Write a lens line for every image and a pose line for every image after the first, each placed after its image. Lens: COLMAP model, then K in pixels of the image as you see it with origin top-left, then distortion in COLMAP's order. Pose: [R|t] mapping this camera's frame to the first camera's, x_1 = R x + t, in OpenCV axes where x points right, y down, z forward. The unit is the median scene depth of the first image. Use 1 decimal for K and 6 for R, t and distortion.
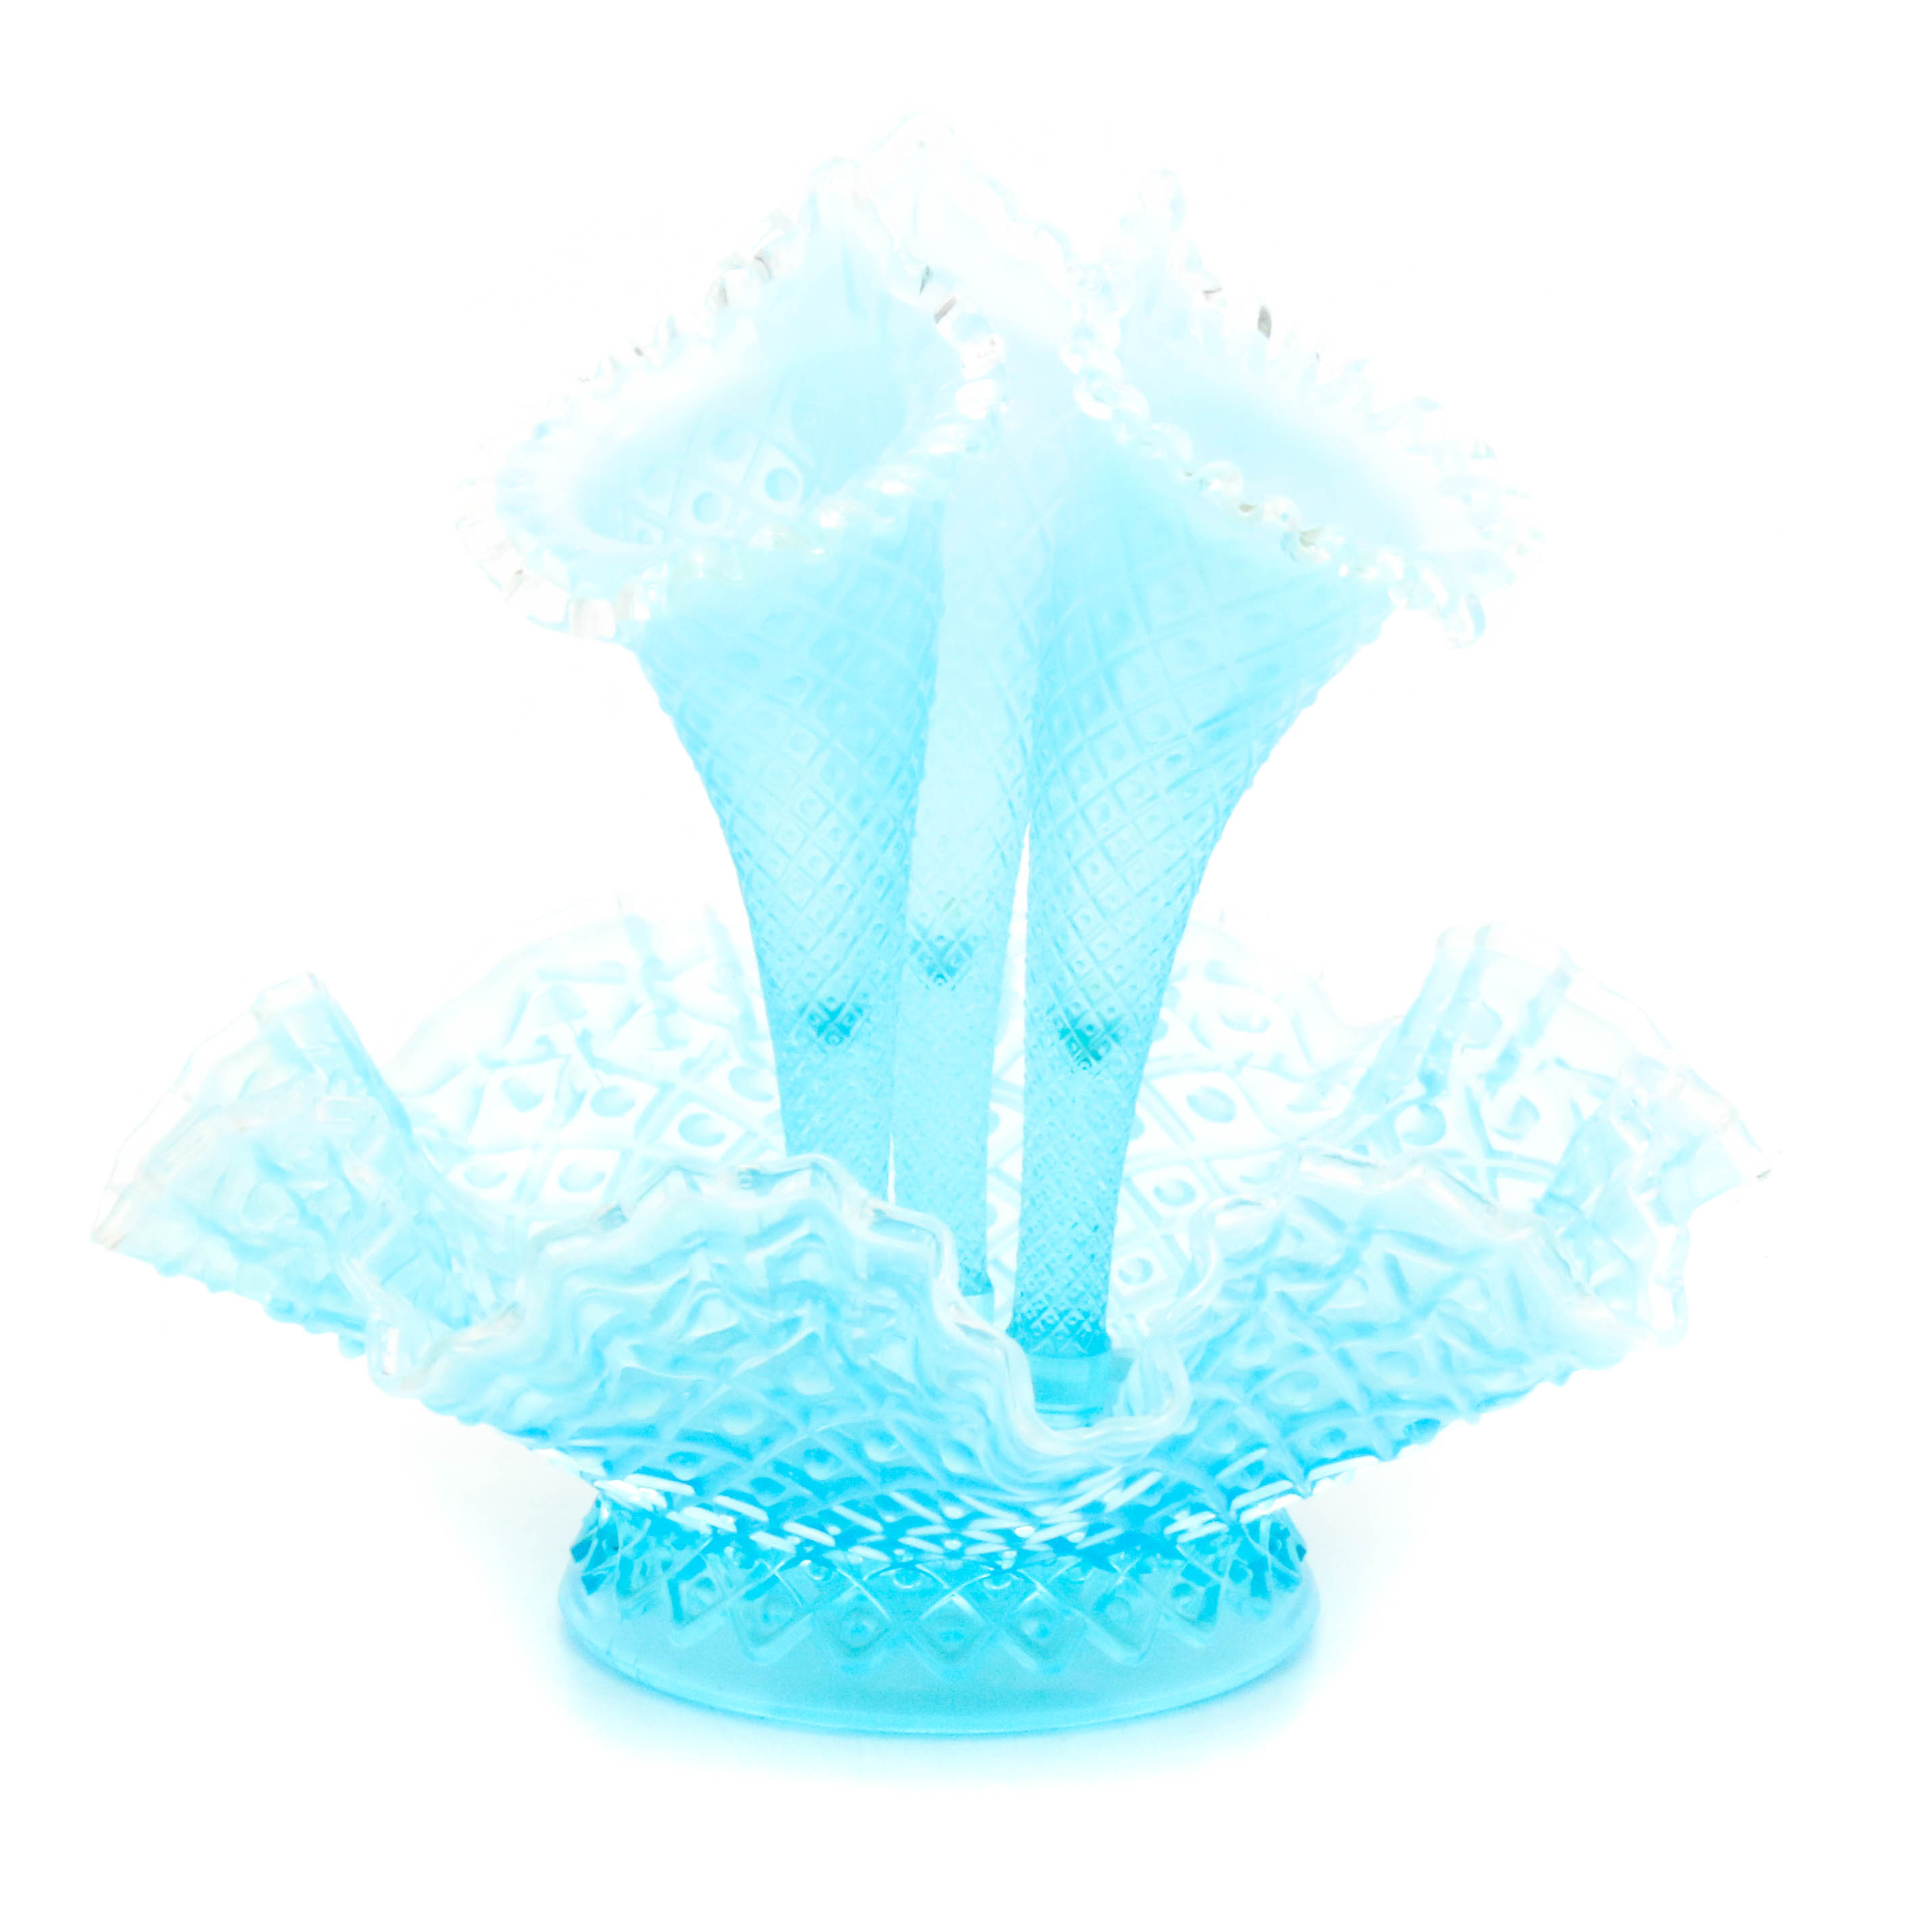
lens RADIAL K [[5341.9, 0, 974.8], [0, 5341.9, 971.4], [0, 0, 1]] dist [-0.110587, 0.000000]
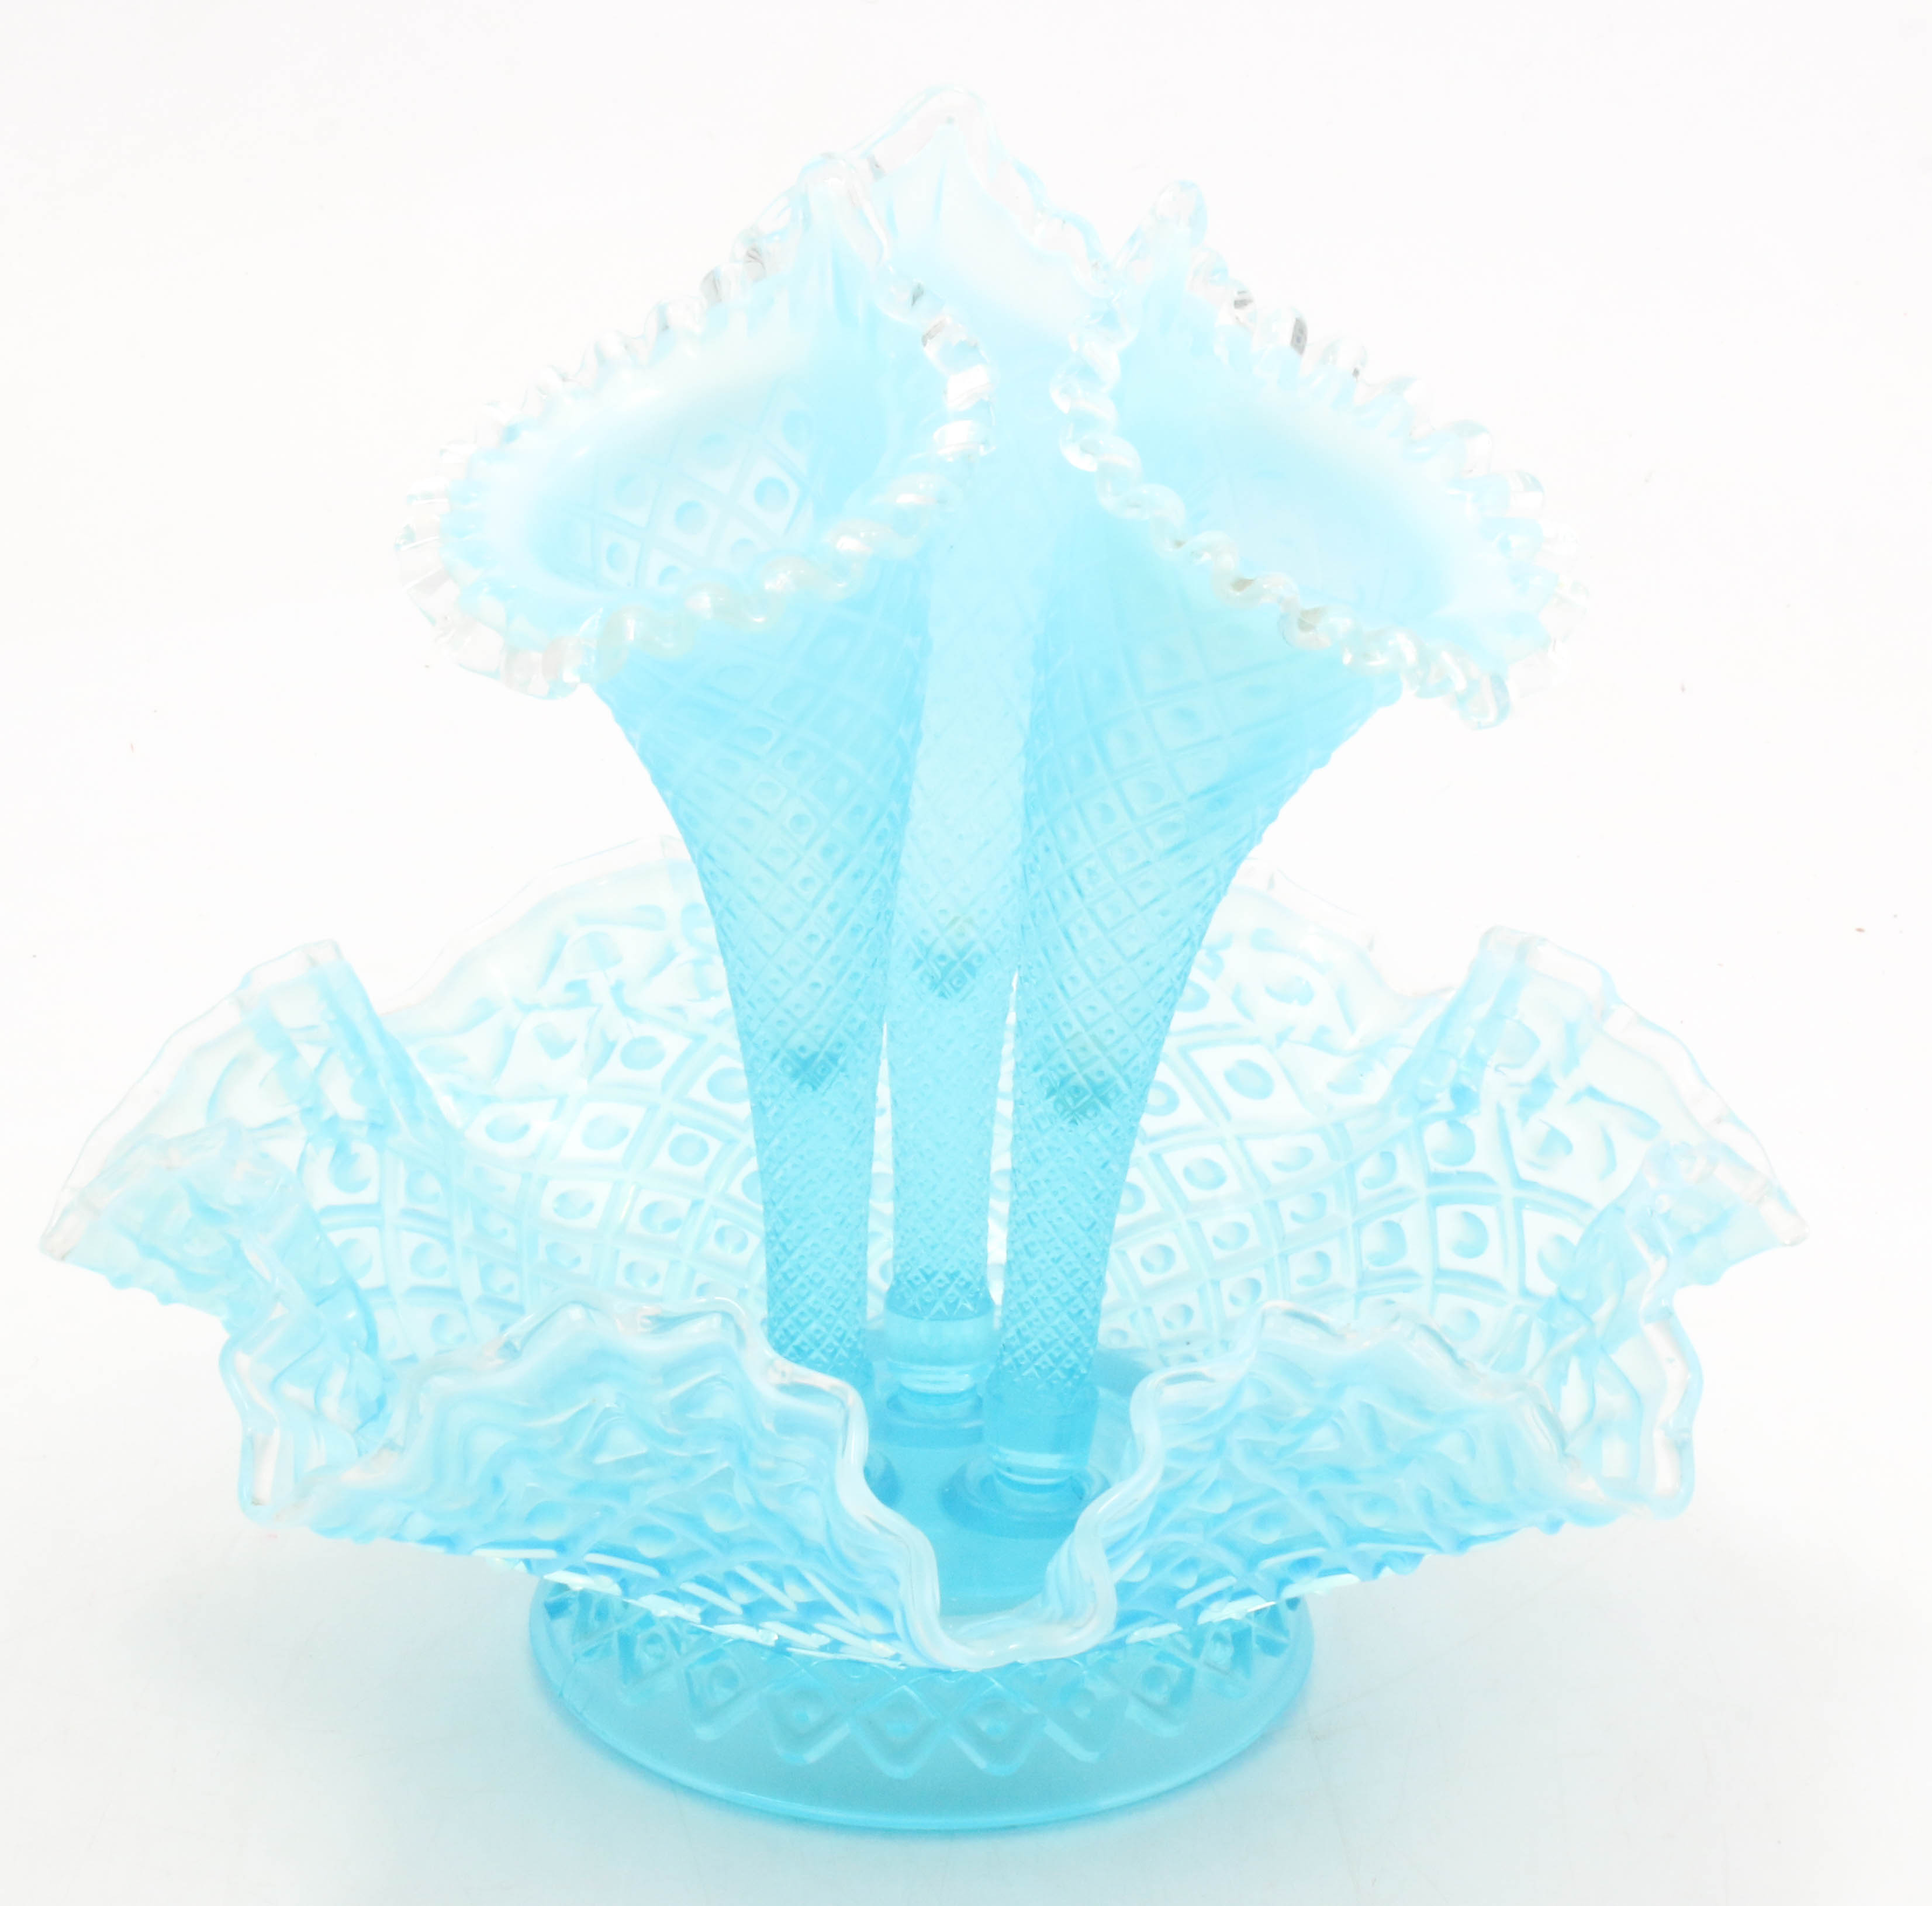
lens RADIAL K [[4373.3, 0, 952.4], [0, 4373.3, 946.5], [0, 0, 1]] dist [-0.108356, 0.000000]
pose [[0.997341, 0.042759, -0.059006, 0.044808], [-0.037883, 0.995961, 0.081407, -0.077812], [0.062249, -0.078955, 0.994933, 0.242096]]
